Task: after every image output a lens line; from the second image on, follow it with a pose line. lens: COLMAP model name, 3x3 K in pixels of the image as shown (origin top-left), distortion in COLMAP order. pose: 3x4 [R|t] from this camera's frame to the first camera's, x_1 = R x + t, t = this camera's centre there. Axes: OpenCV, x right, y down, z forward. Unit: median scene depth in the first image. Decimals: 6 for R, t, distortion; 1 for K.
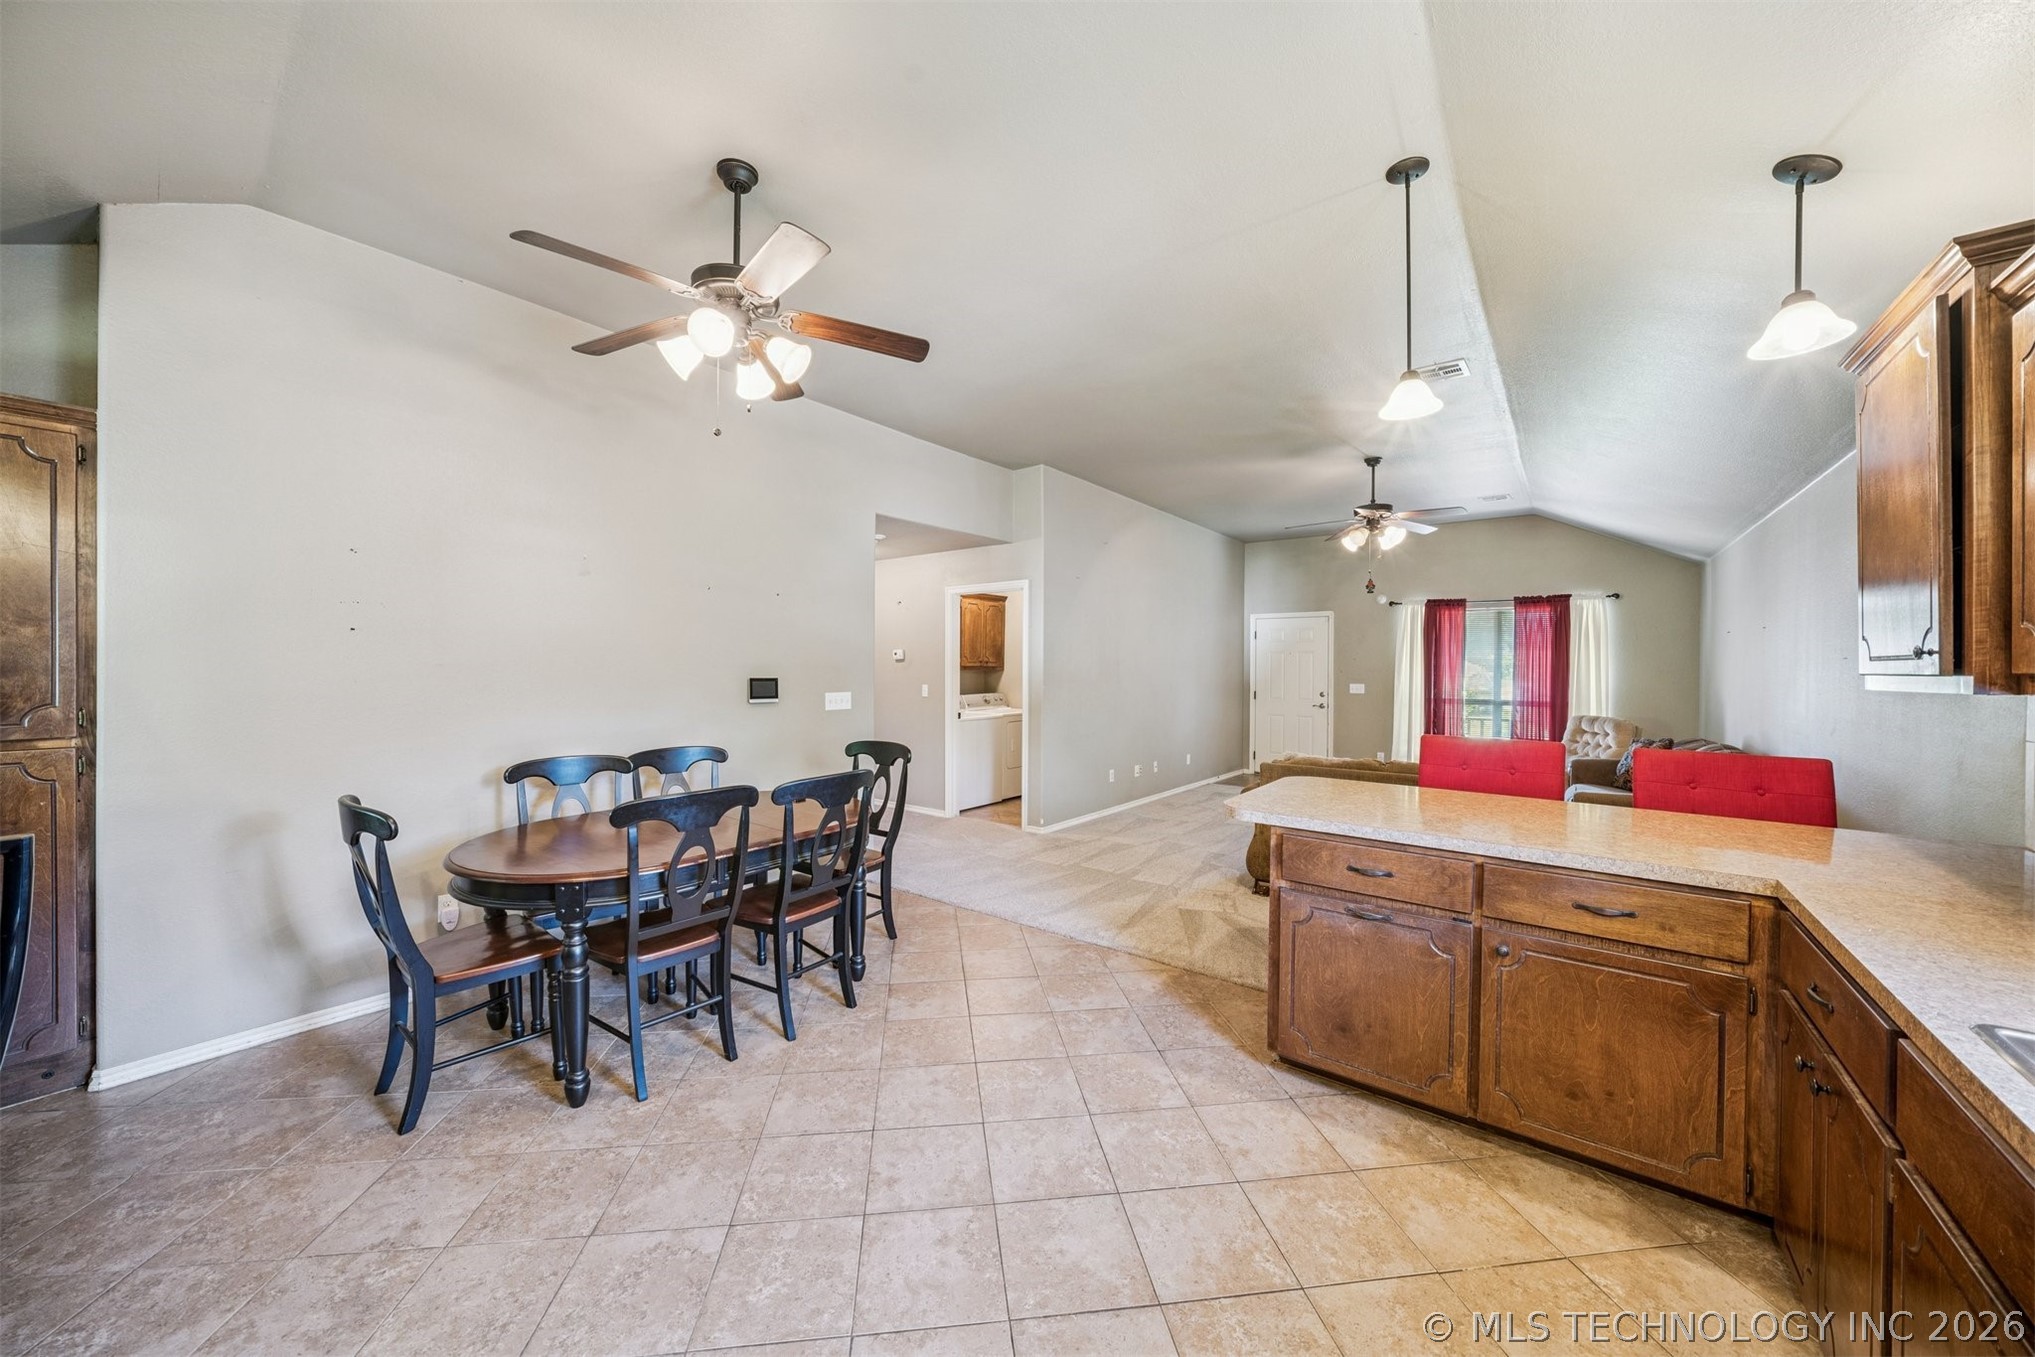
lens RADIAL K [[713.0, 0, 1001.4], [0, 713.0, 670.6], [0, 0, 1]] dist [-0.019429, 0.004517]
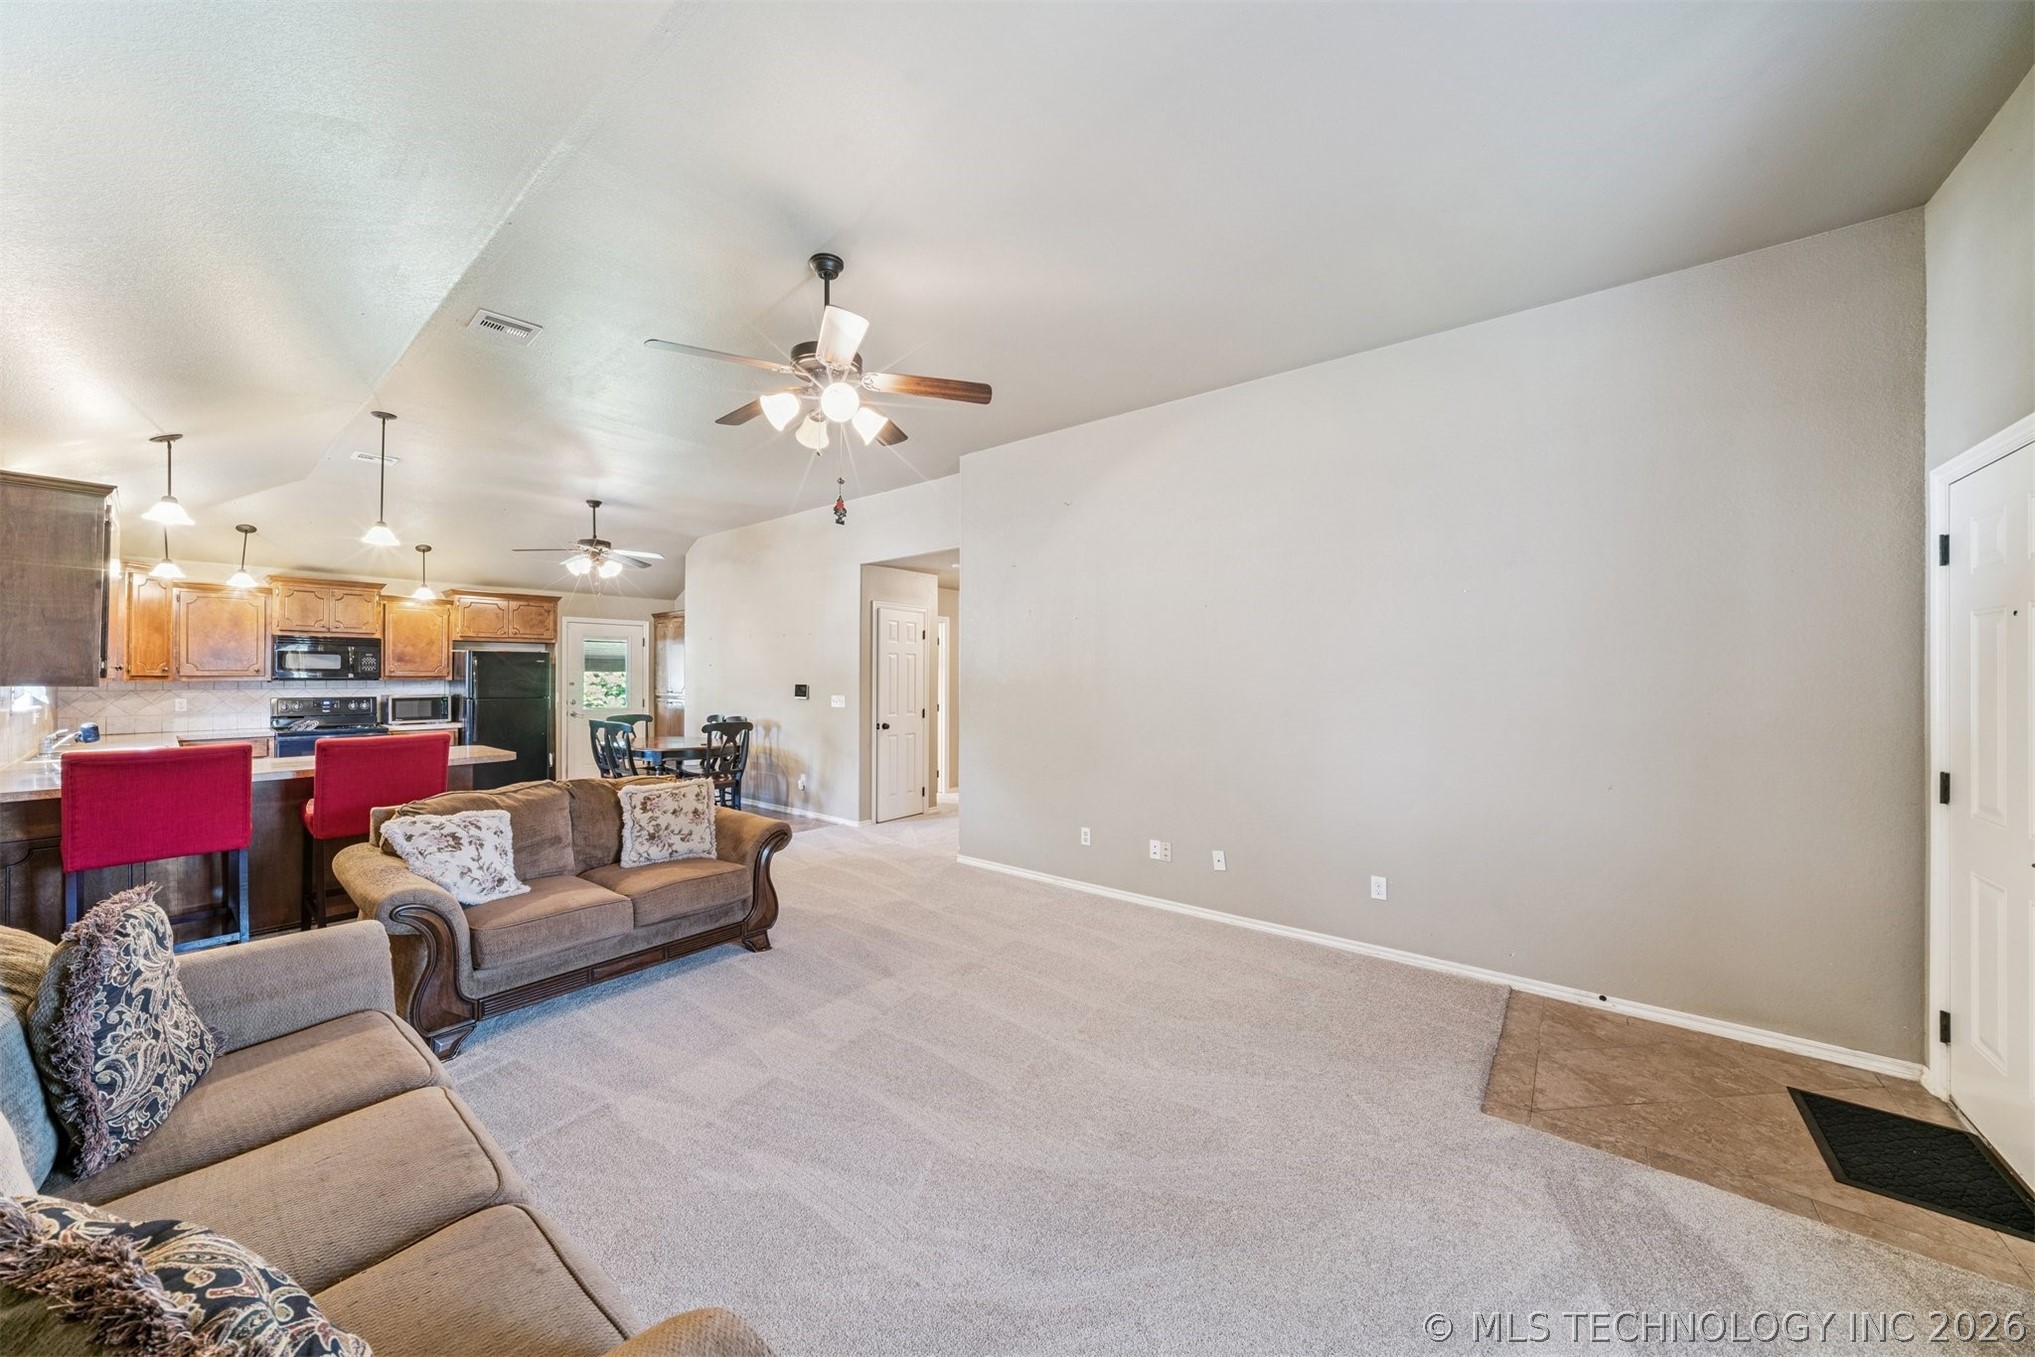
lens RADIAL K [[713.0, 0, 992.3], [0, 713.0, 678.9], [0, 0, 1]] dist [-0.019429, 0.004517]
pose [[-0.027694, -0.002168, -0.999614, 2.126641], [-0.007564, 0.999969, -0.001959, -0.004299], [0.999588, 0.007507, -0.027710, 2.371158]]
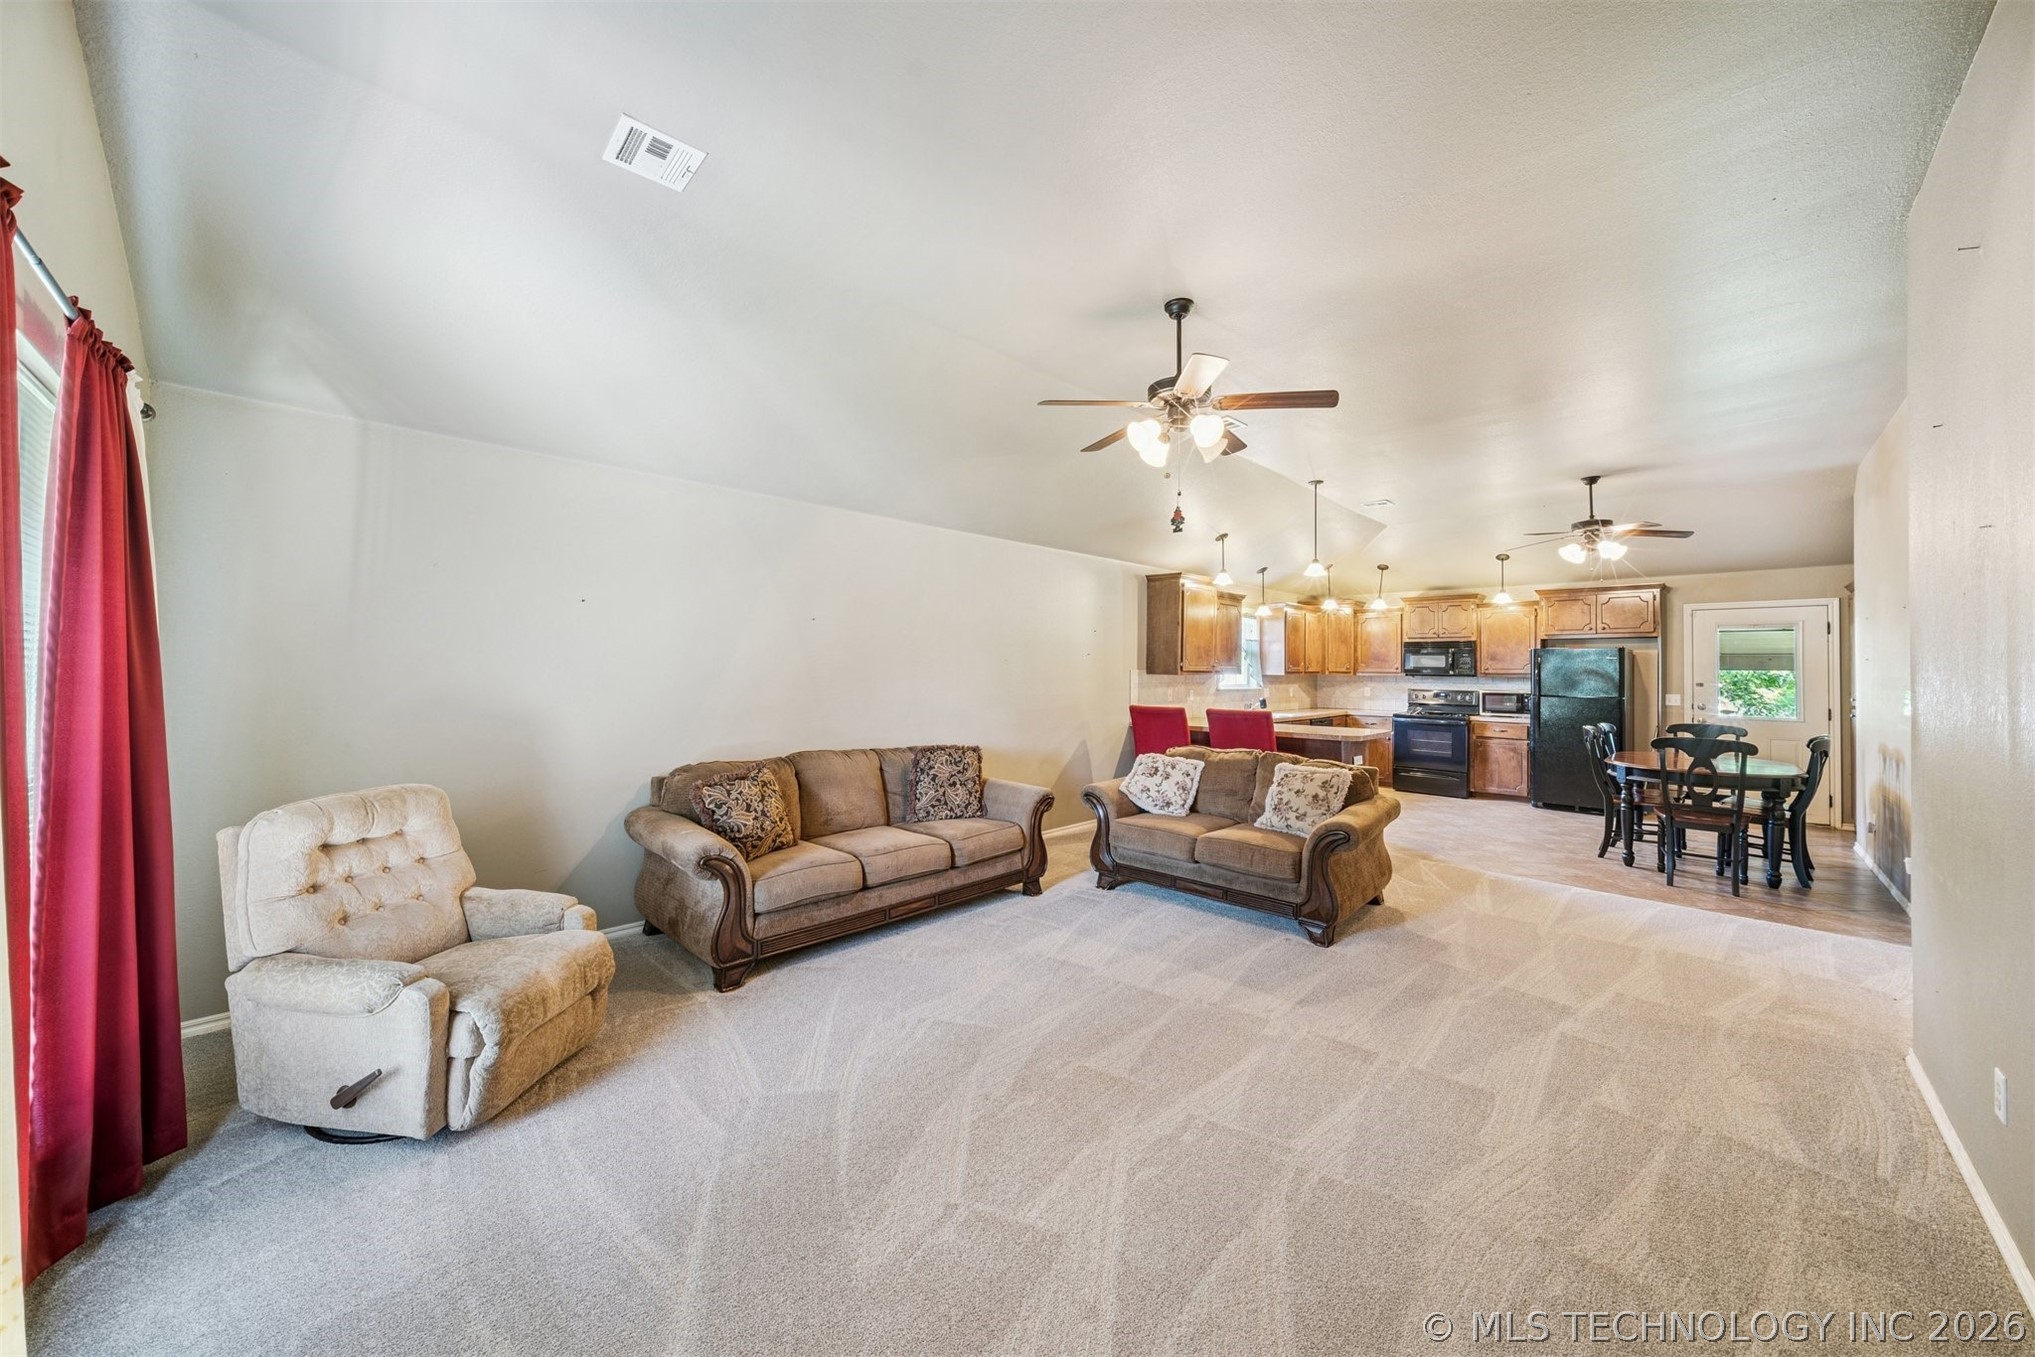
lens RADIAL K [[713.0, 0, 1004.7], [0, 713.0, 657.9], [0, 0, 1]] dist [-0.019429, 0.004517]
pose [[-0.992818, -0.013692, 0.118848, 1.232256], [-0.014938, 0.999842, -0.009598, -0.009501], [-0.118698, -0.011305, -0.992866, 3.307627]]
